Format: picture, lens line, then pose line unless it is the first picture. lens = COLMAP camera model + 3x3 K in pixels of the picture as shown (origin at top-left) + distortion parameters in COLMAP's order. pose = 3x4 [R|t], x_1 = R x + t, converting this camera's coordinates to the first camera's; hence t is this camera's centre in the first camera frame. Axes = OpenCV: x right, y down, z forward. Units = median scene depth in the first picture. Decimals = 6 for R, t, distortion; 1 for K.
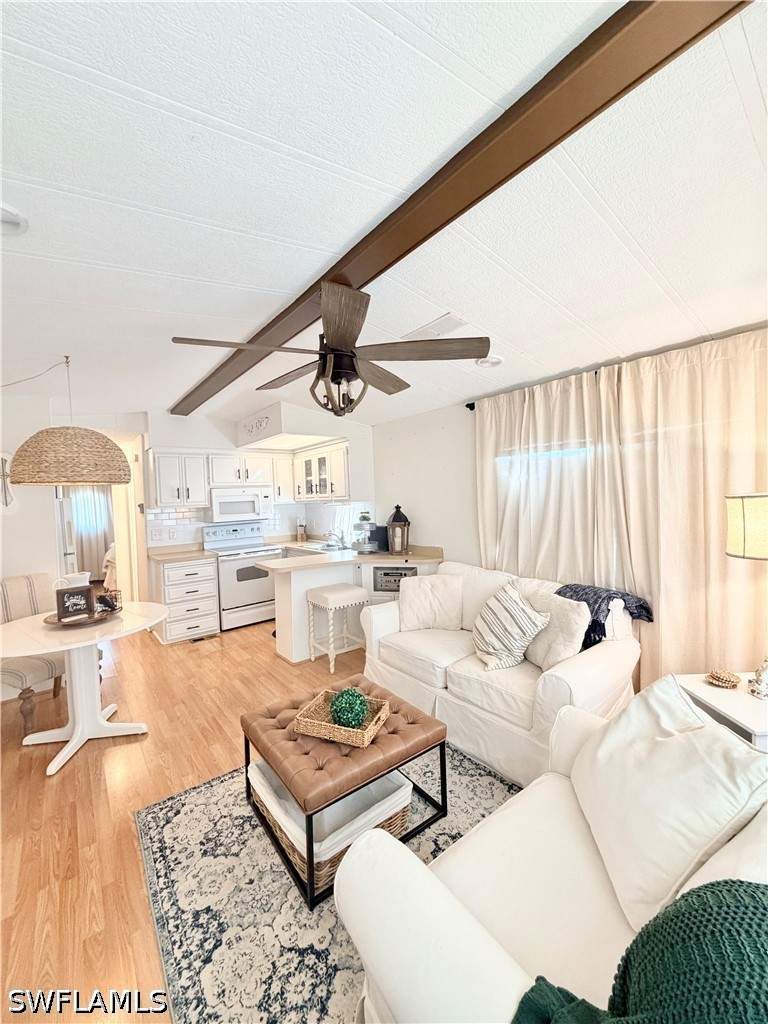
lens RADIAL K [[411.0, 0, 383.3], [0, 411.0, 507.5], [0, 0, 1]] dist [0.003278, 0.000474]
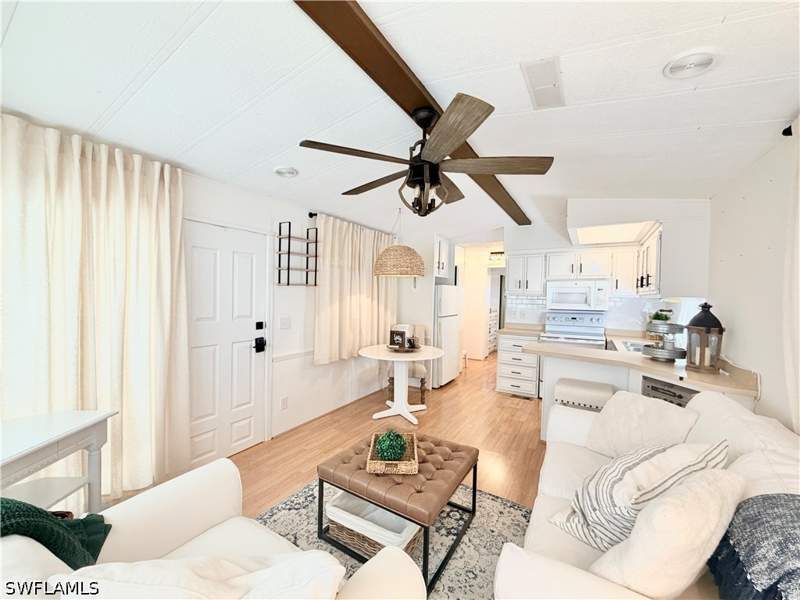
lens RADIAL K [[321.1, 0, 397.9], [0, 321.1, 300.9], [0, 0, 1]] dist [0.003278, 0.000474]
pose [[0.345070, 0.060022, -0.936656, 0.361614], [-0.058209, 0.997401, 0.042470, -0.002491], [0.936770, 0.039867, 0.347667, 0.284156]]
